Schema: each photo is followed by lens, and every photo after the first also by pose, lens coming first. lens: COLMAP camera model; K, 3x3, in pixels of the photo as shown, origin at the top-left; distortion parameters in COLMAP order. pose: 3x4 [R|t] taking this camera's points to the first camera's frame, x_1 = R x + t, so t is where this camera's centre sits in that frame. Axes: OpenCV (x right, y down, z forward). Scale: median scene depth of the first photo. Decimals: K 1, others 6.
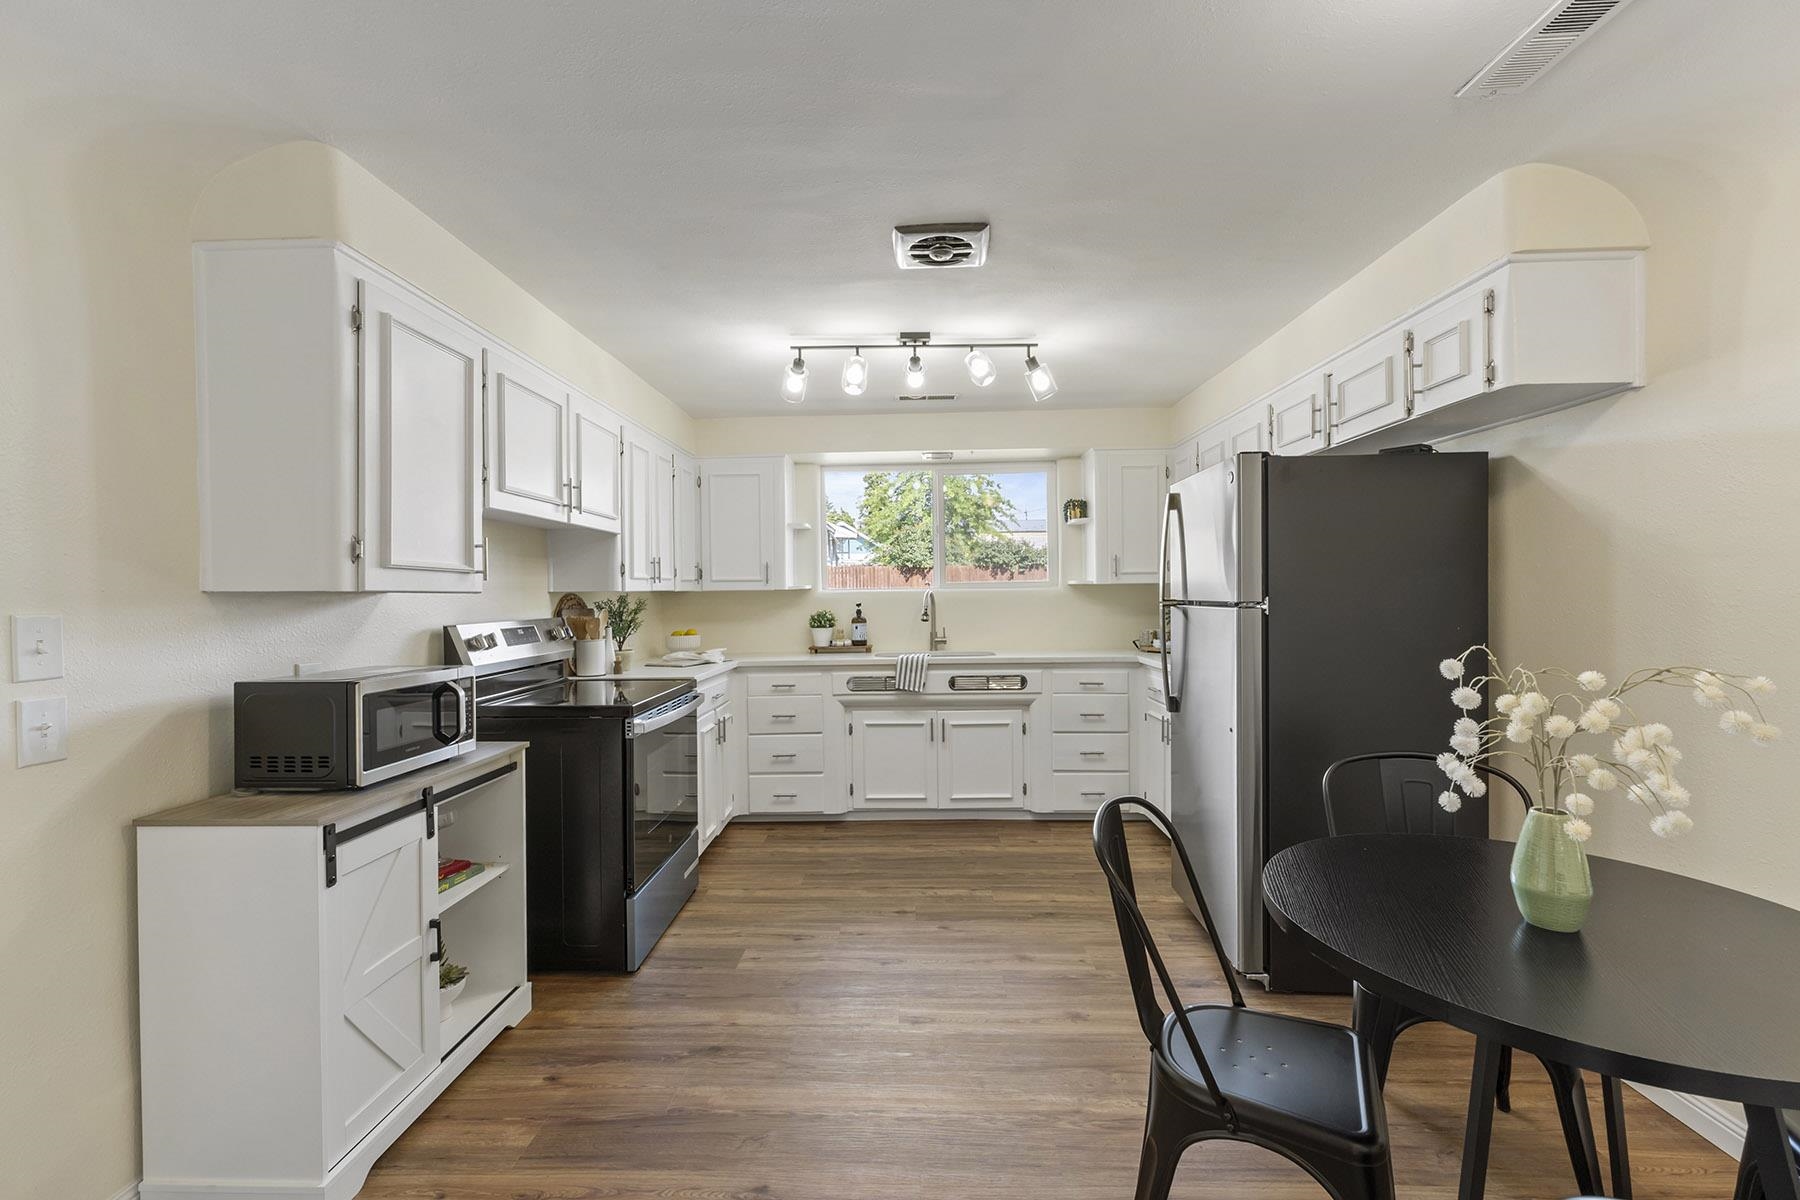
lens RADIAL K [[759.1, 0, 881.7], [0, 759.1, 602.2], [0, 0, 1]] dist [0.006211, -0.001653]
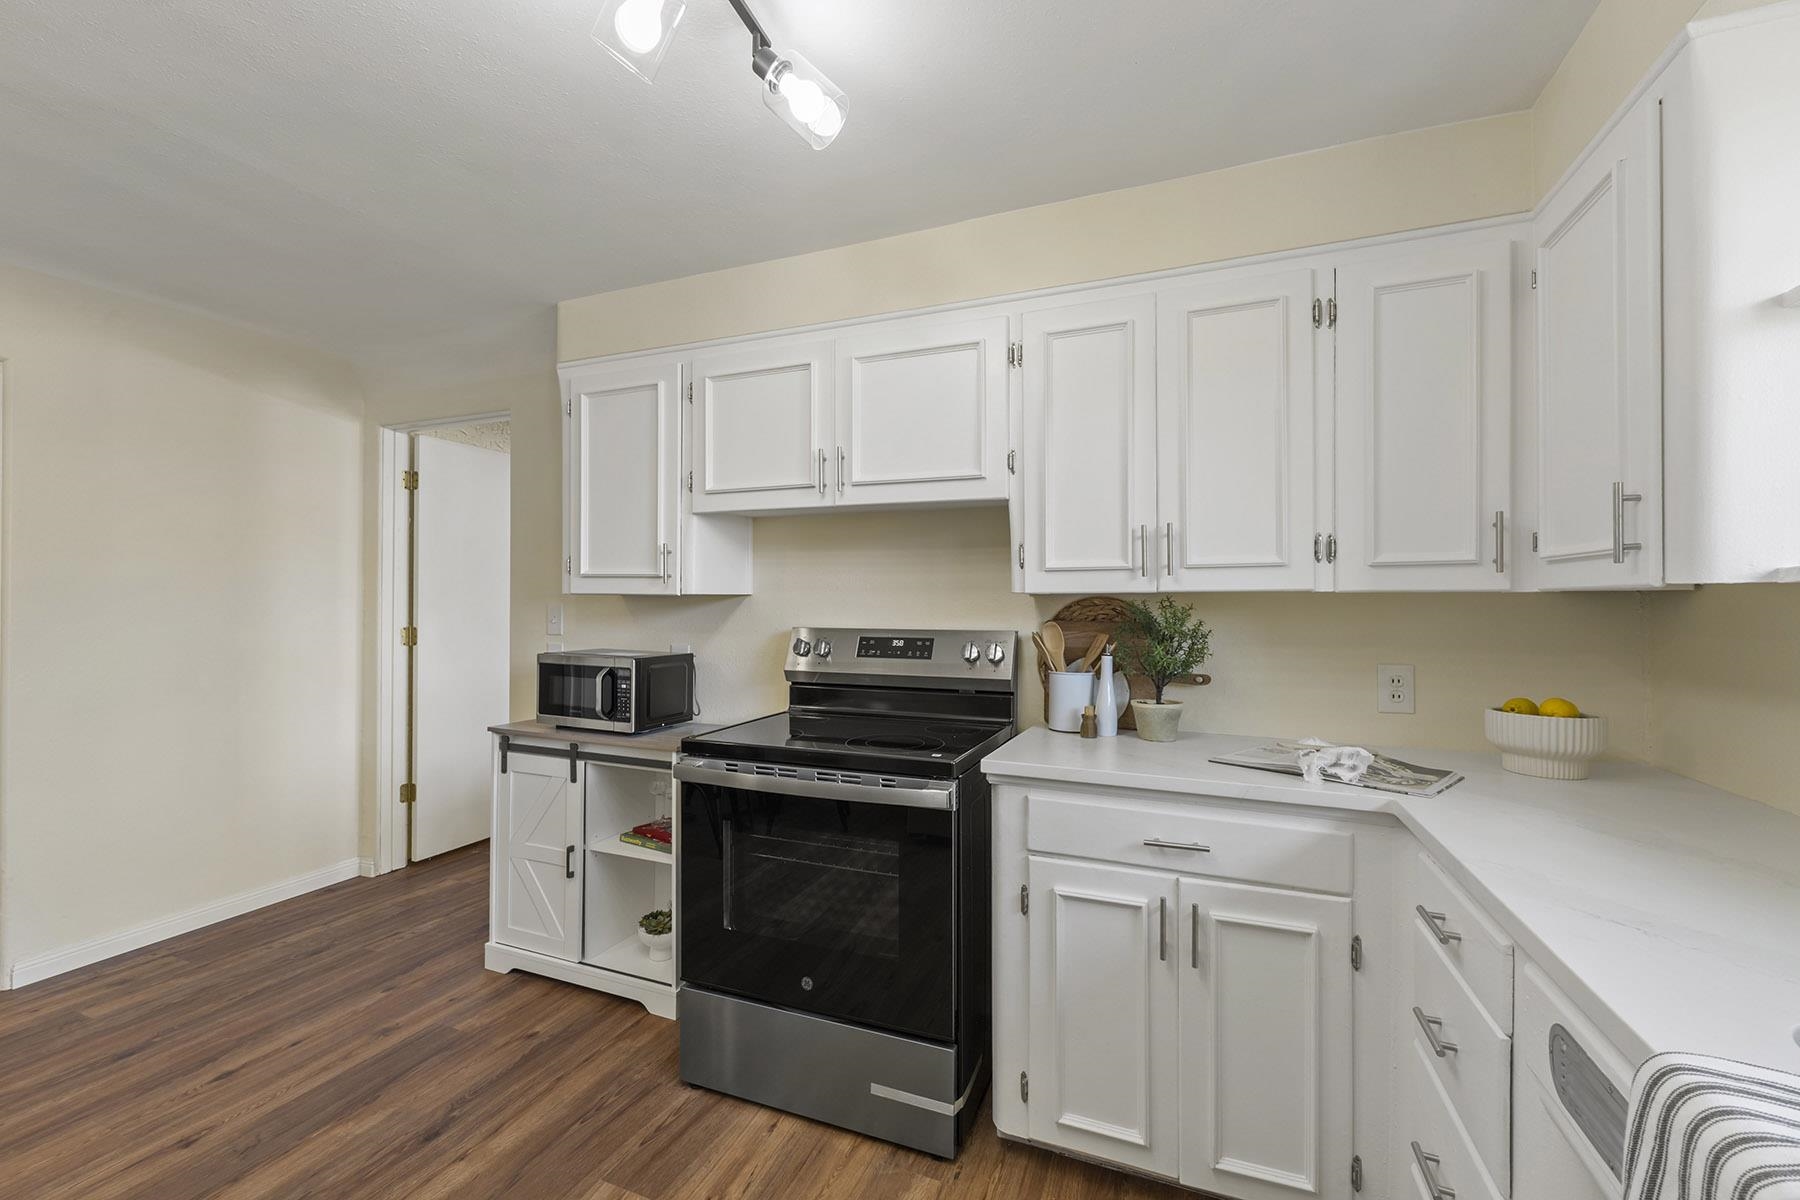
lens RADIAL K [[759.1, 0, 892.8], [0, 759.1, 603.0], [0, 0, 1]] dist [0.006211, -0.001653]
pose [[-0.338828, 0.011213, -0.940782, 0.247173], [-0.013514, 0.999768, 0.016783, -0.013966], [0.940751, 0.018401, -0.338598, 1.099576]]
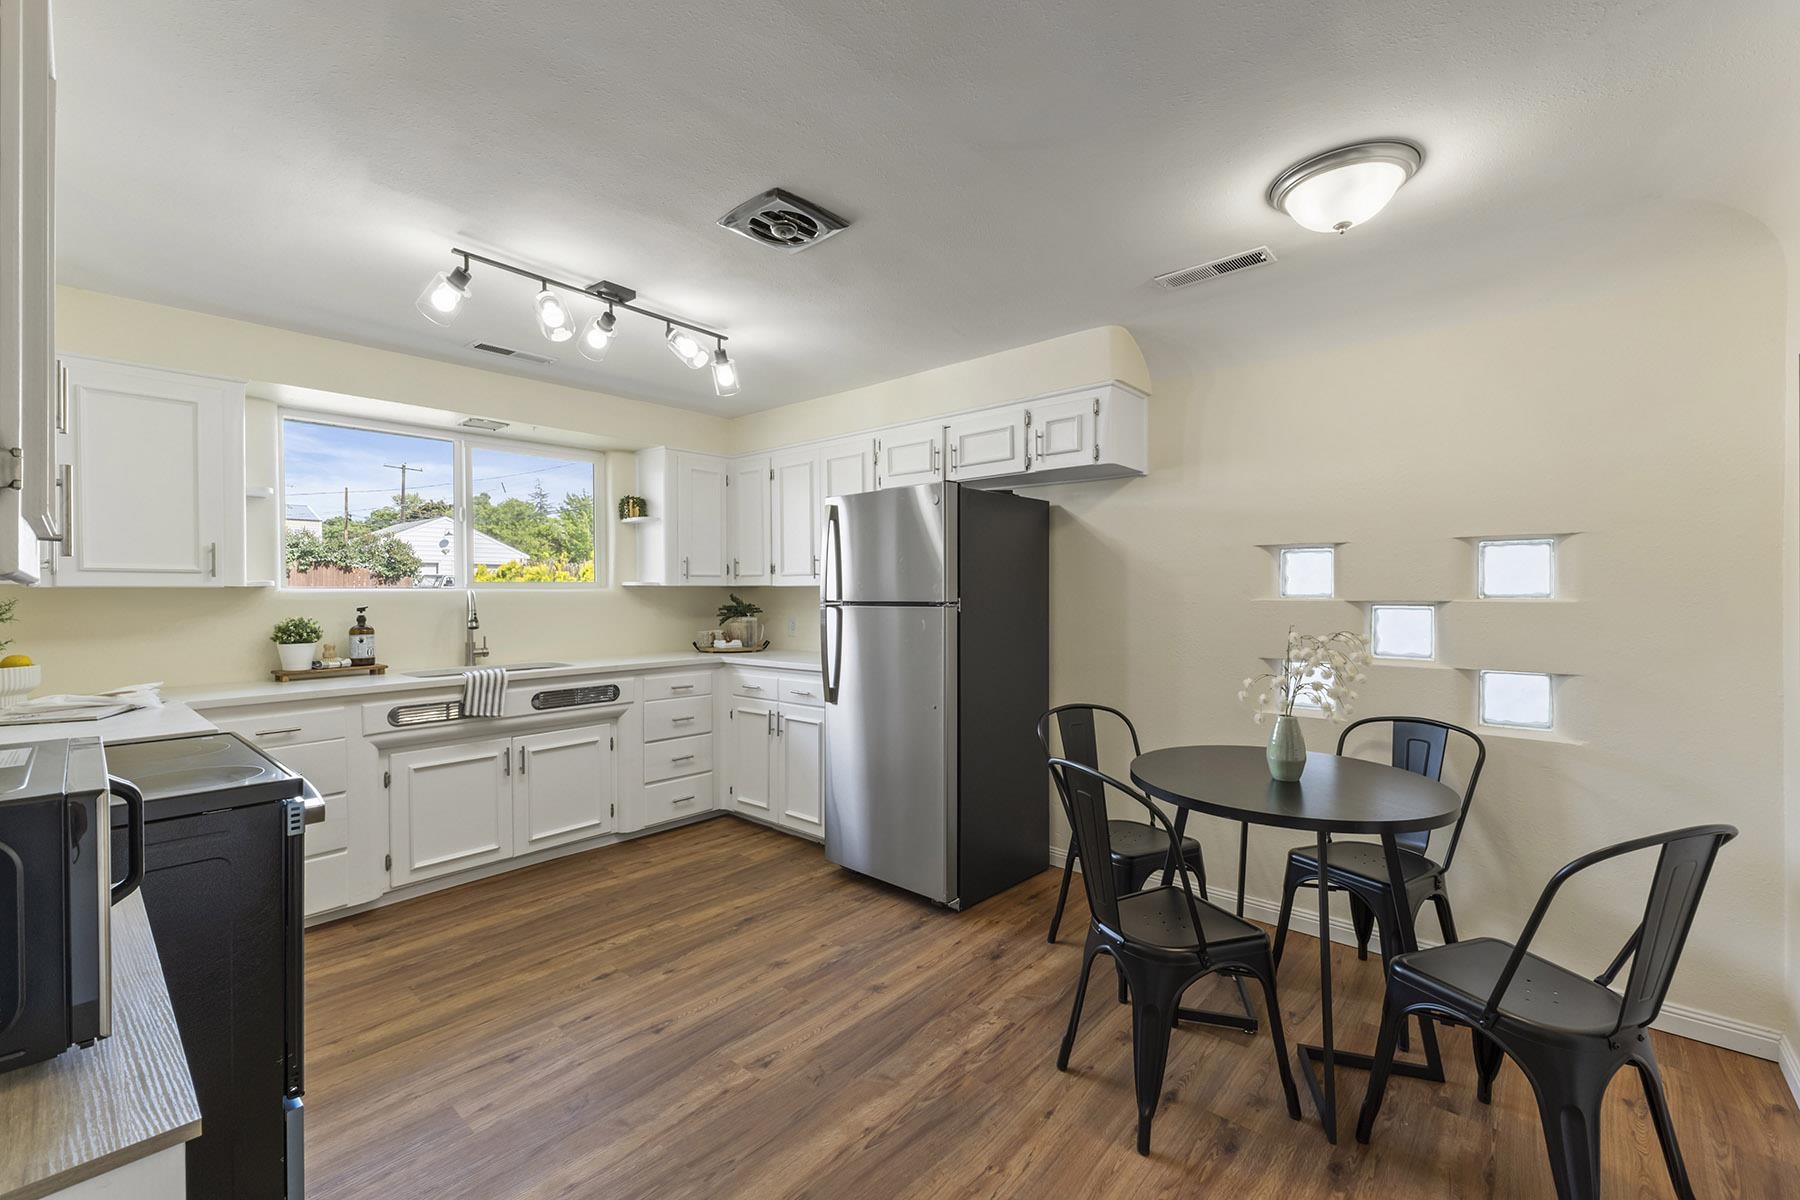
lens RADIAL K [[759.1, 0, 898.1], [0, 759.1, 601.0], [0, 0, 1]] dist [0.006211, -0.001653]
pose [[0.630780, 0.000380, 0.775962, -0.371678], [0.005865, 0.999969, -0.005257, 0.003257], [-0.775940, 0.007867, 0.630758, 0.197916]]
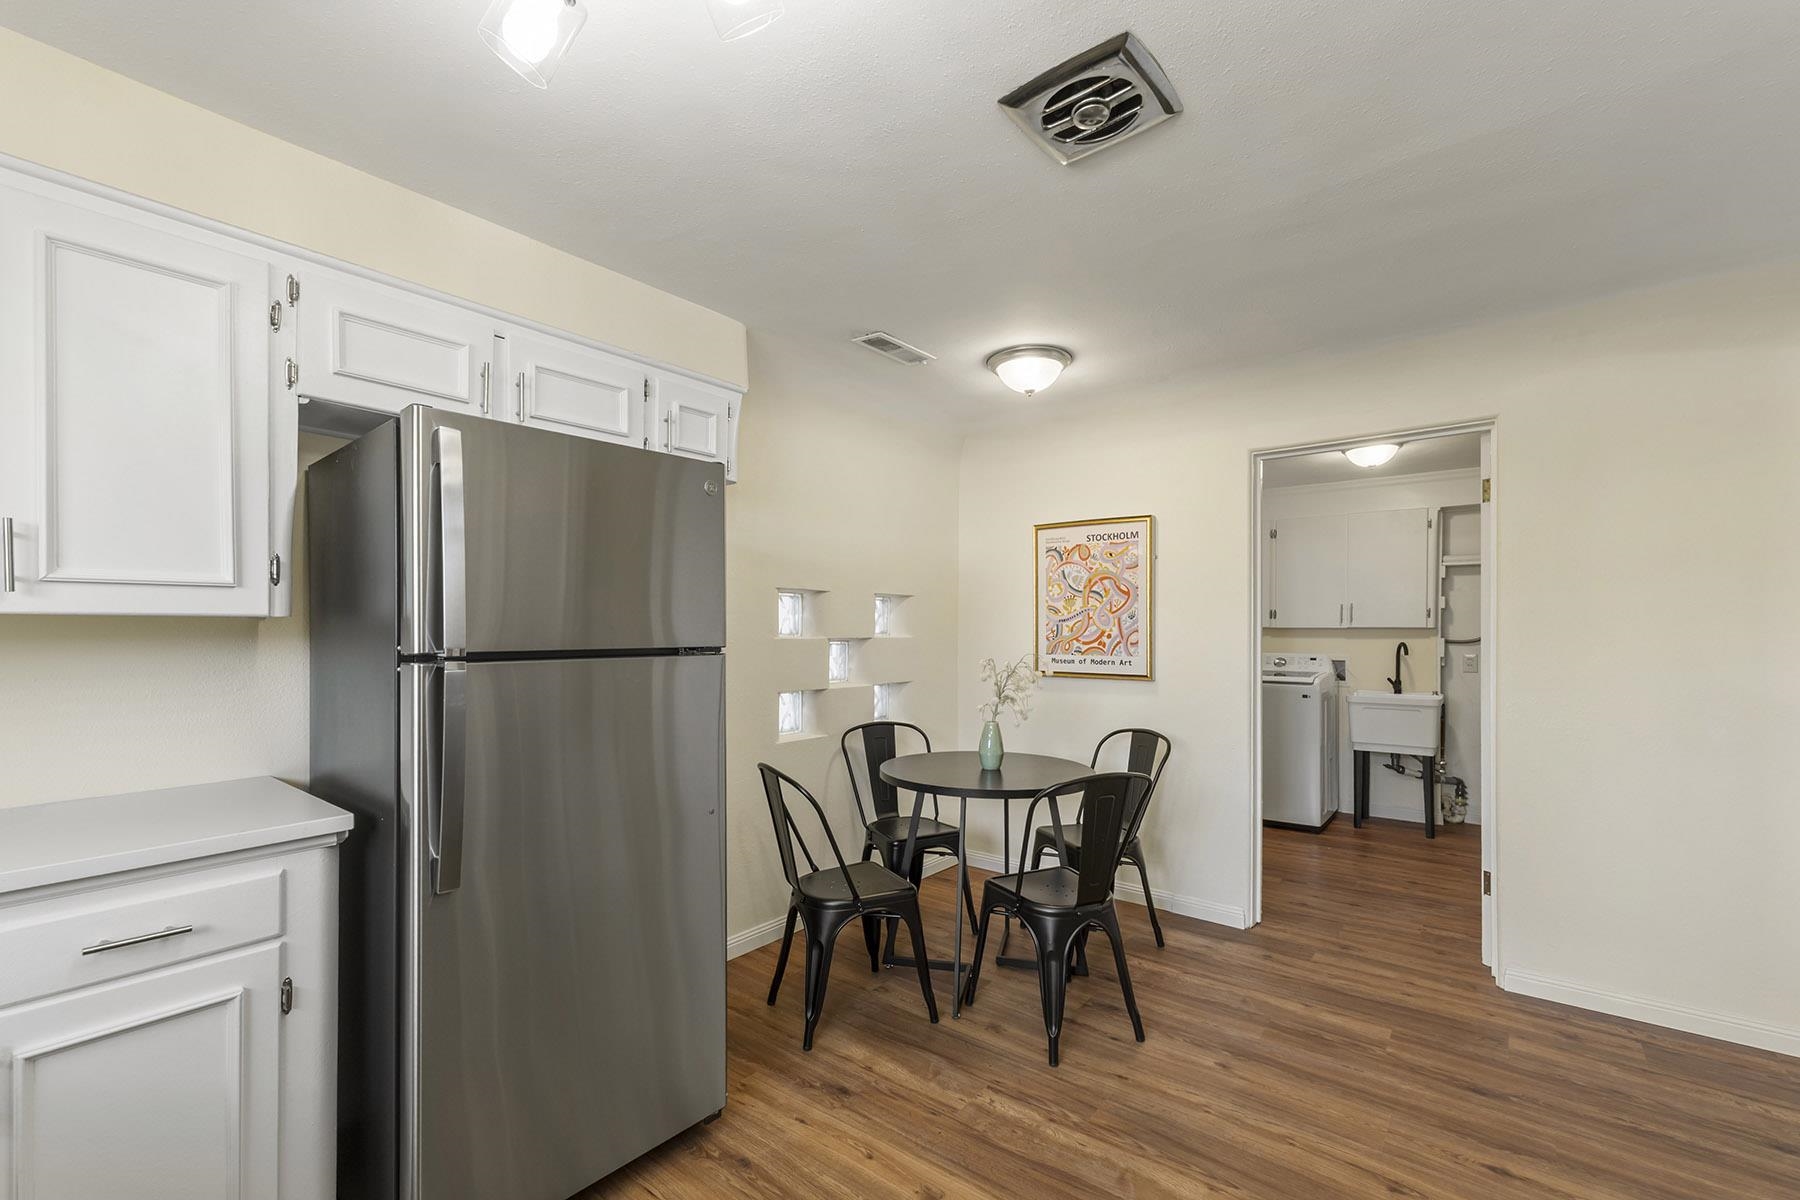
lens RADIAL K [[759.1, 0, 896.7], [0, 759.1, 633.5], [0, 0, 1]] dist [0.006211, -0.001653]
pose [[-0.803185, 0.011233, 0.595624, -0.112913], [0.019481, 0.999783, 0.007416, -0.012025], [-0.595411, 0.017560, -0.803229, 1.079559]]
